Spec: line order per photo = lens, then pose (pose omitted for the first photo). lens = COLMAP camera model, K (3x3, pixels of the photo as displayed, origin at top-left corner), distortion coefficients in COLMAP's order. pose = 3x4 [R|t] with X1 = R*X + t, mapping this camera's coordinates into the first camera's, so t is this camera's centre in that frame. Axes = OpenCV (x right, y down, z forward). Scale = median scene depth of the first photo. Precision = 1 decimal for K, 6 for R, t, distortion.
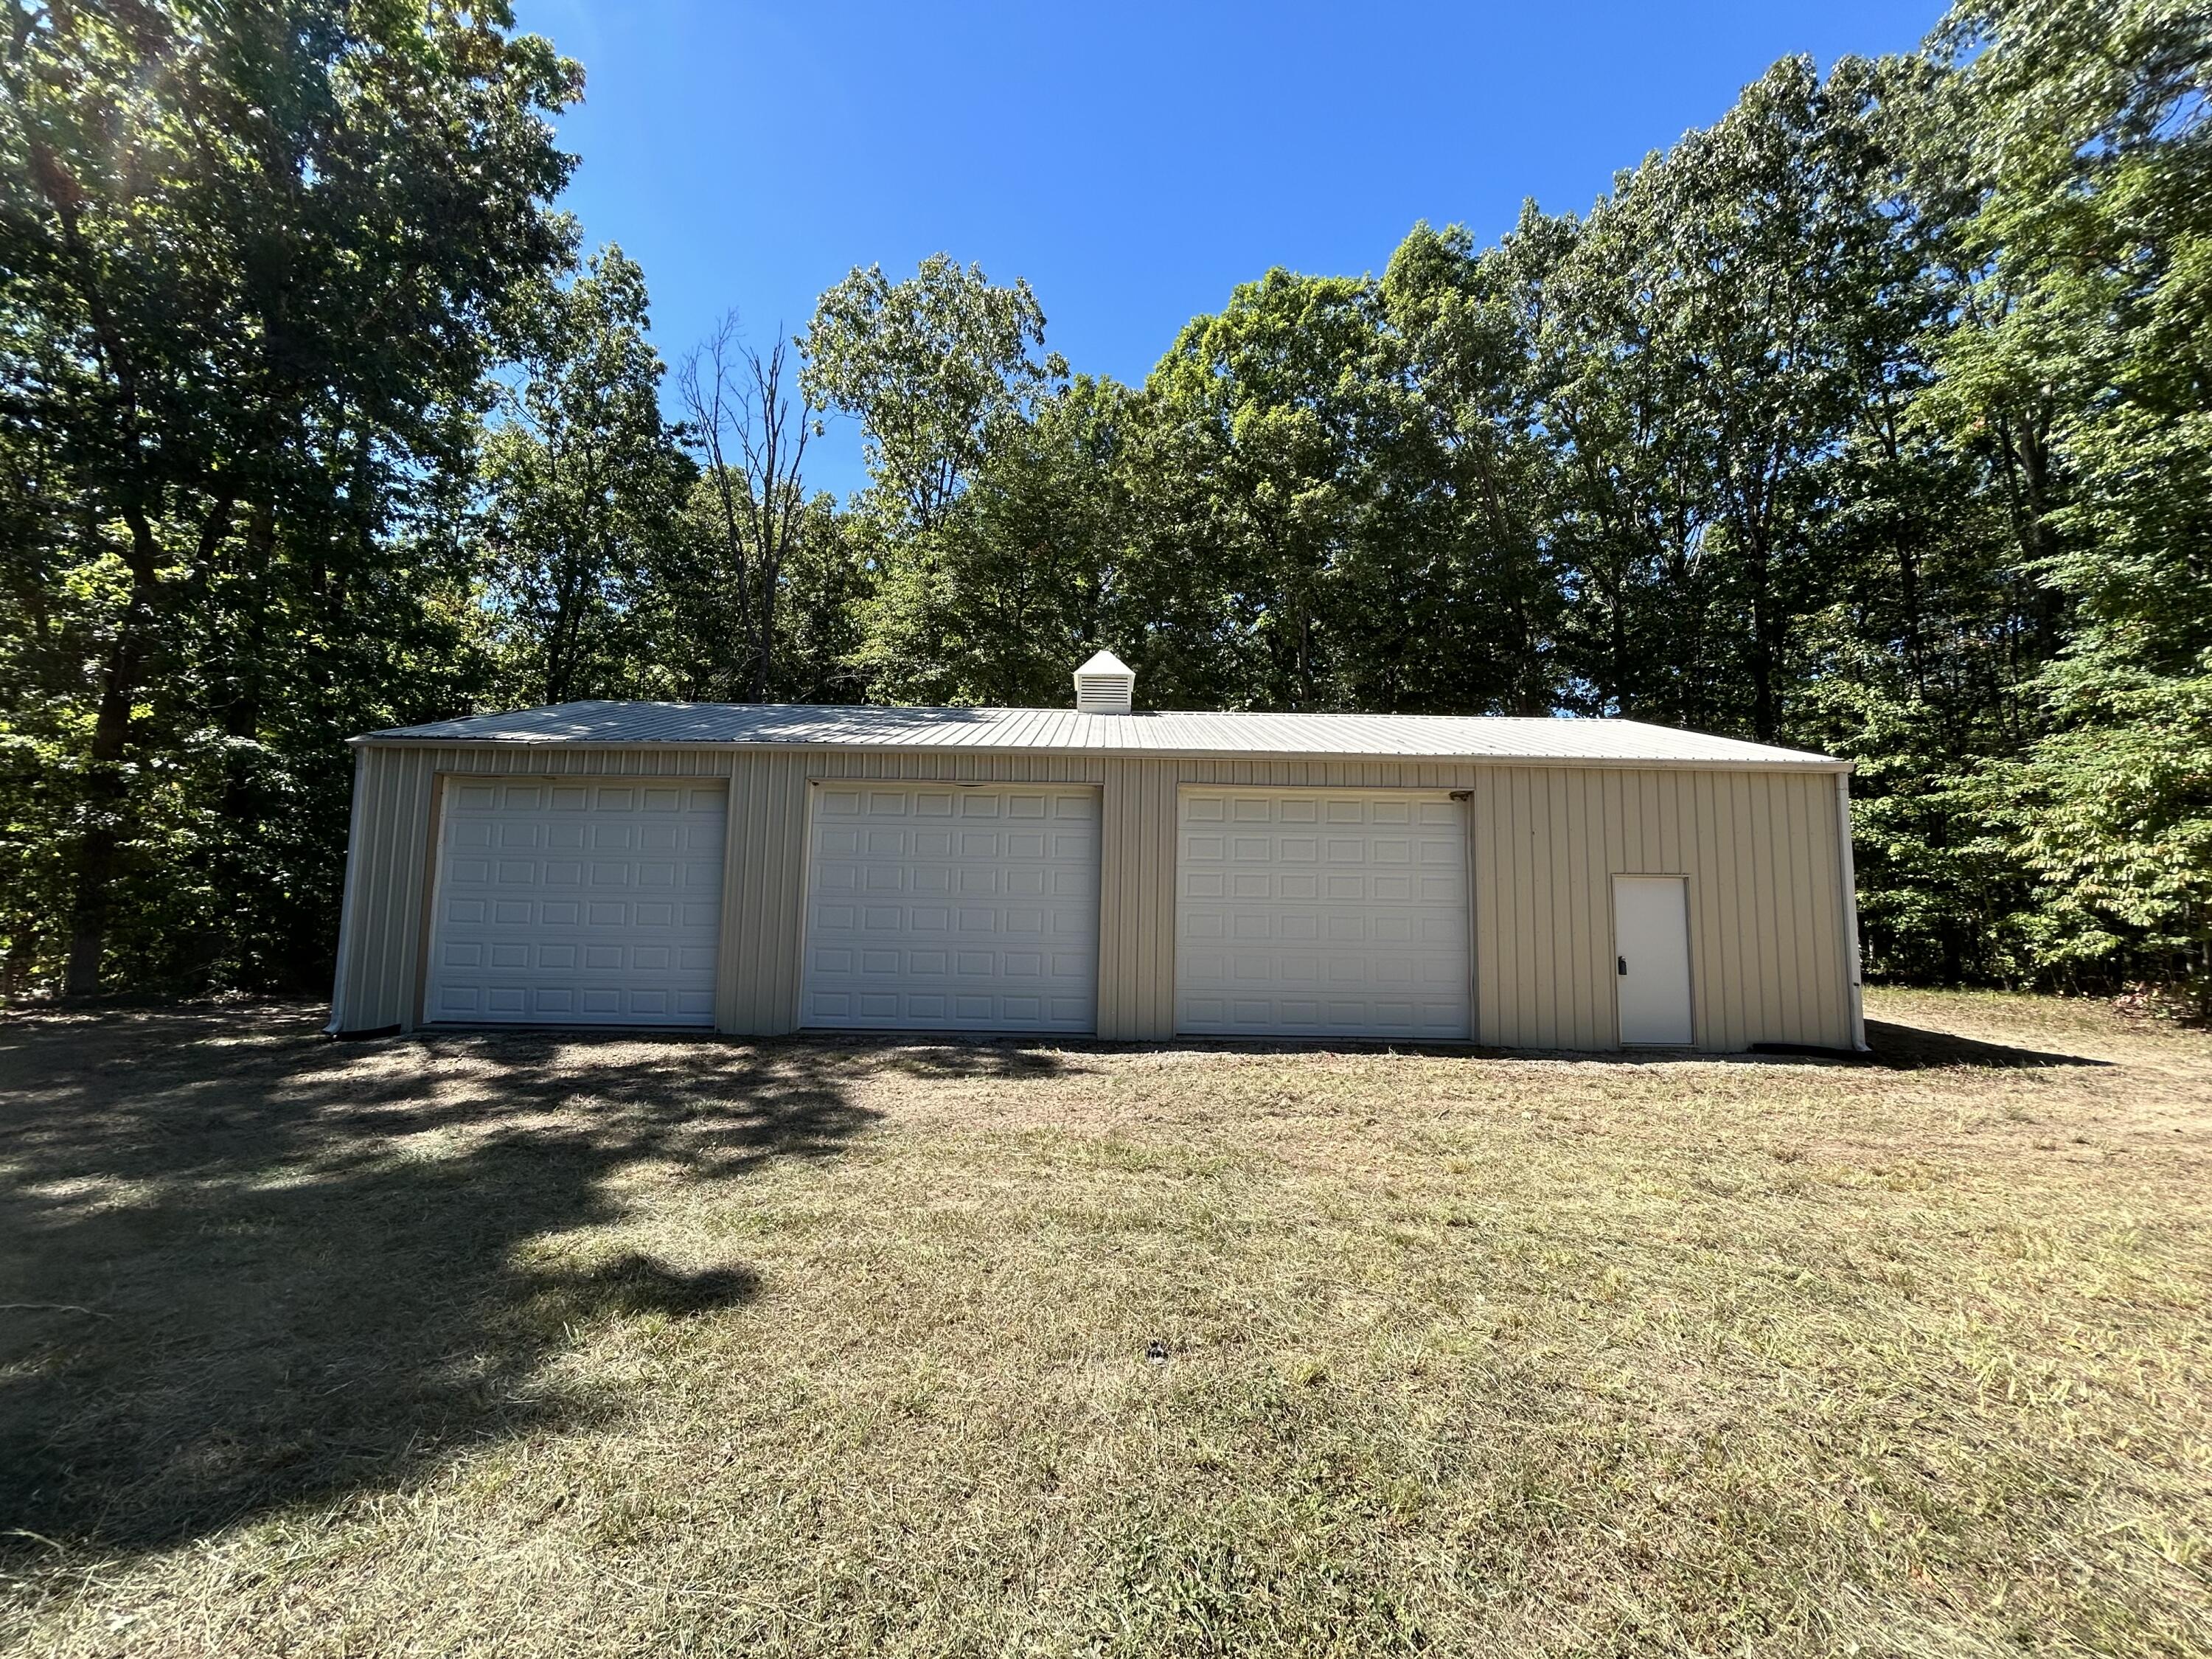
lens RADIAL K [[837.3, 0, 1158.5], [0, 837.3, 774.5], [0, 0, 1]] dist [0.002131, 0.000312]
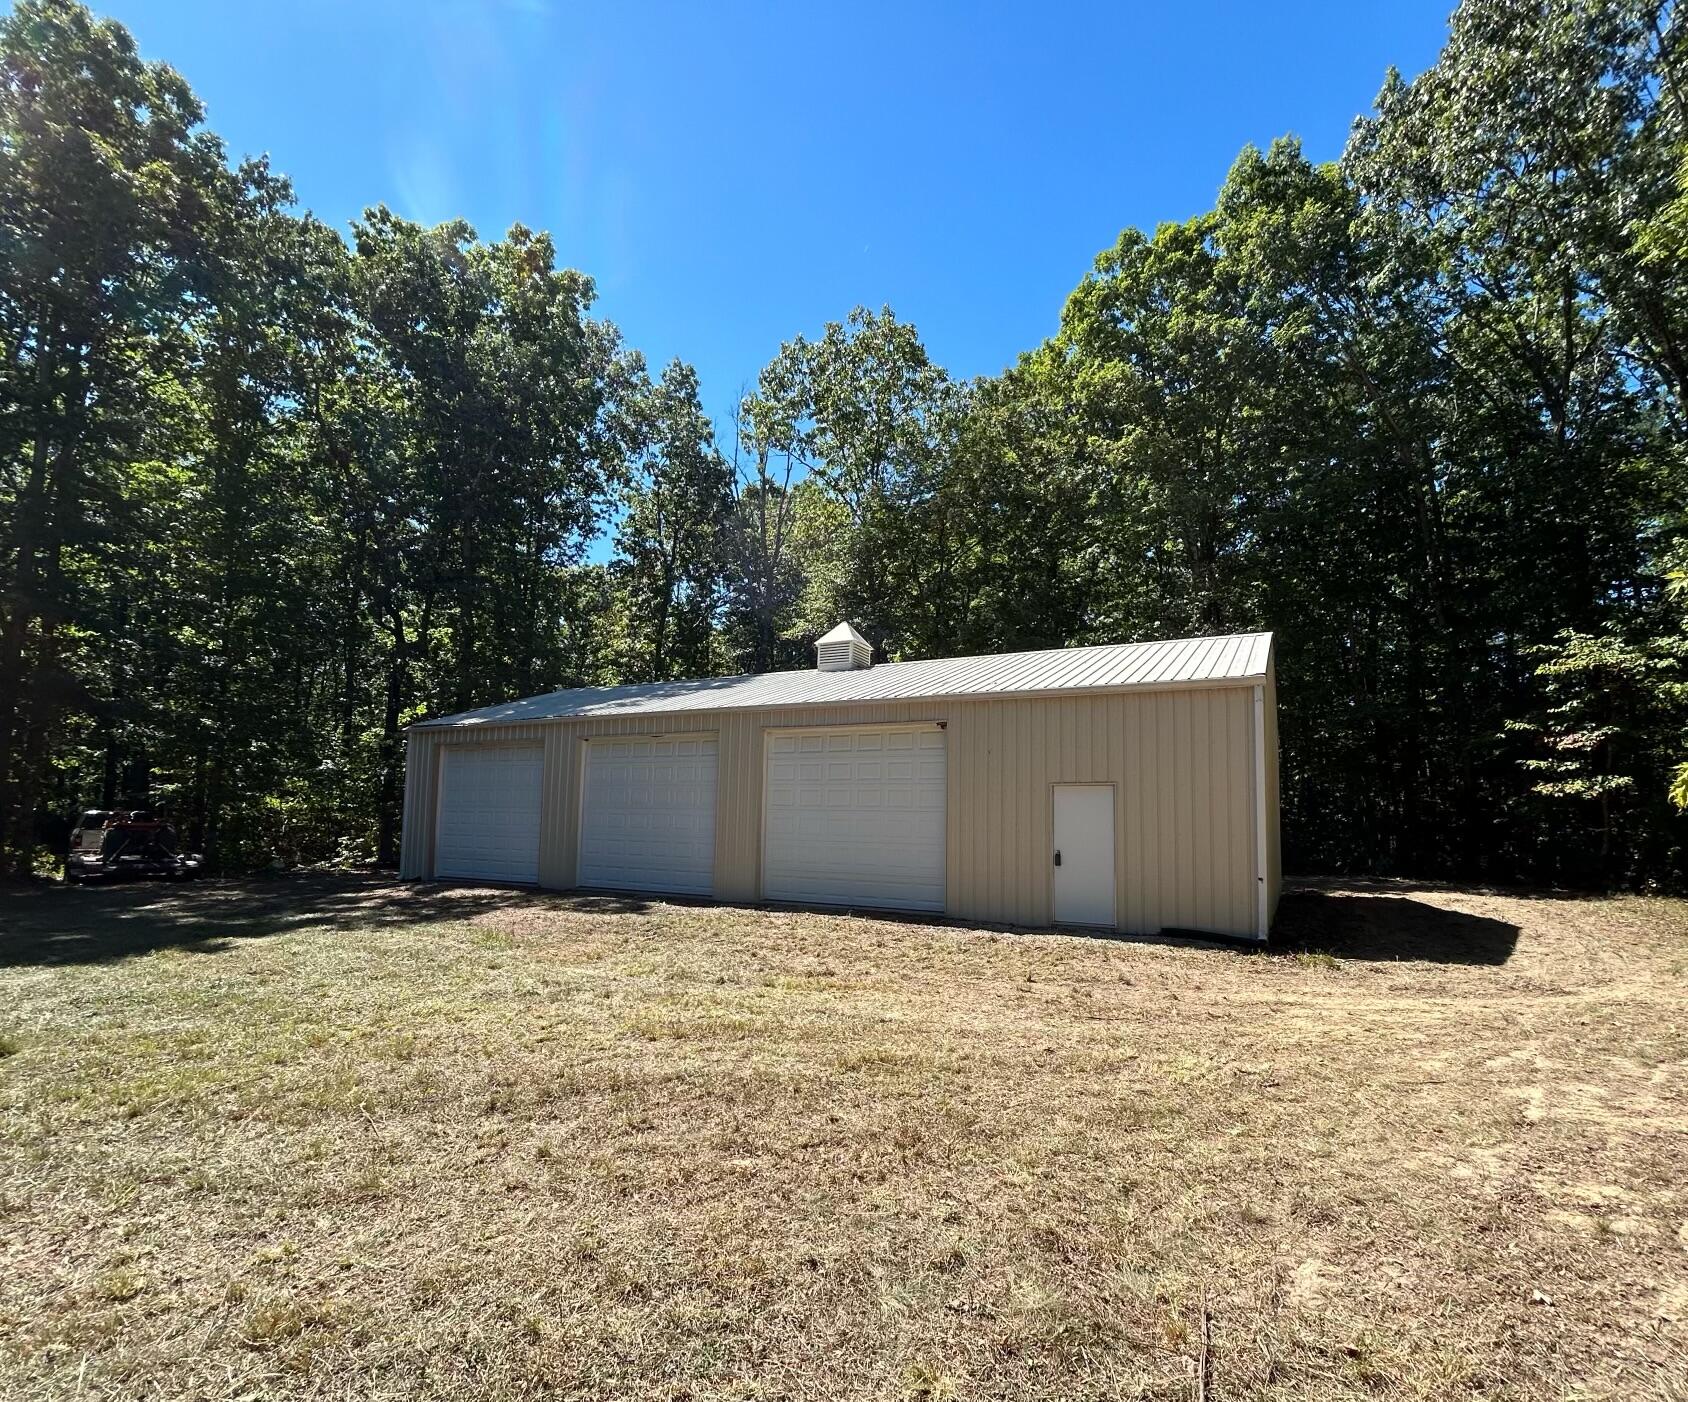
lens RADIAL K [[722.9, 0, 844.0], [0, 722.9, 701.0], [0, 0, 1]] dist [-0.001200, -0.000209]
pose [[0.901899, -0.071657, -0.425962, 0.595915], [0.070786, 0.997331, -0.017898, -0.003161], [0.426108, -0.014010, 0.904564, -0.066390]]
